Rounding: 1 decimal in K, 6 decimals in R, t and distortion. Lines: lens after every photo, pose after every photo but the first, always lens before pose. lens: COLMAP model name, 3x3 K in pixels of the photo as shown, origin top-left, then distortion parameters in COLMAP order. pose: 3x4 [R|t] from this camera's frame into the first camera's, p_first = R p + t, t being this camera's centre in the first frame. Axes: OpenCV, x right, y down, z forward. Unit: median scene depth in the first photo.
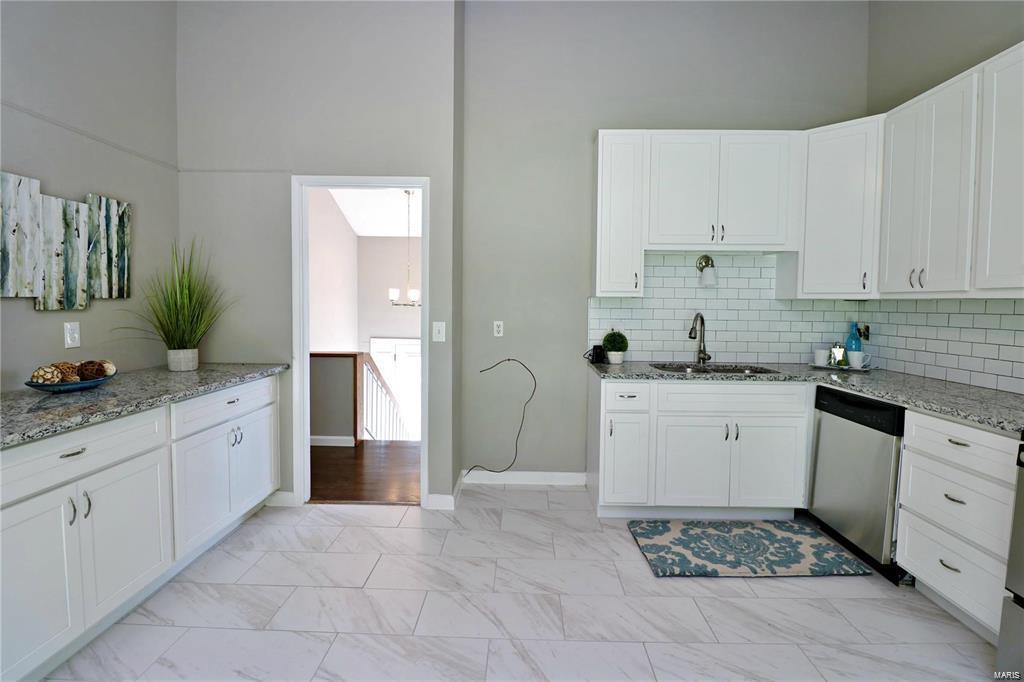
lens RADIAL K [[477.8, 0, 513.9], [0, 477.8, 324.8], [0, 0, 1]] dist [-0.016698, -0.000868]
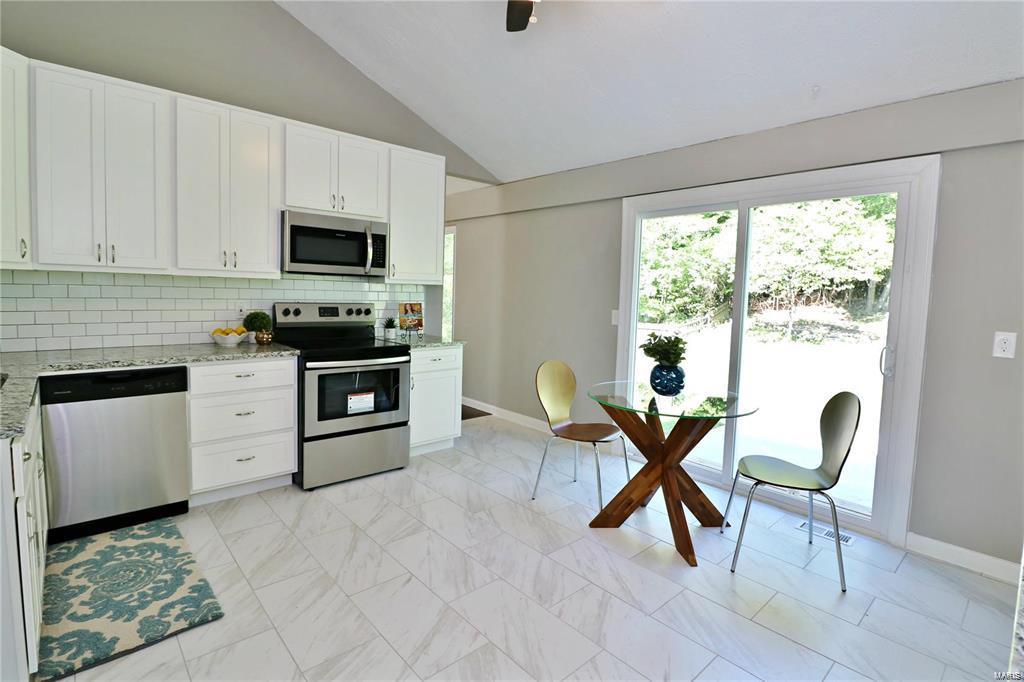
lens RADIAL K [[491.2, 0, 511.7], [0, 491.2, 326.8], [0, 0, 1]] dist [-0.001821, -0.000909]
pose [[-0.679773, -0.088113, 0.728110, -0.583495], [-0.007507, 0.993541, 0.113225, -0.066233], [-0.733384, 0.071501, -0.676044, 1.107993]]
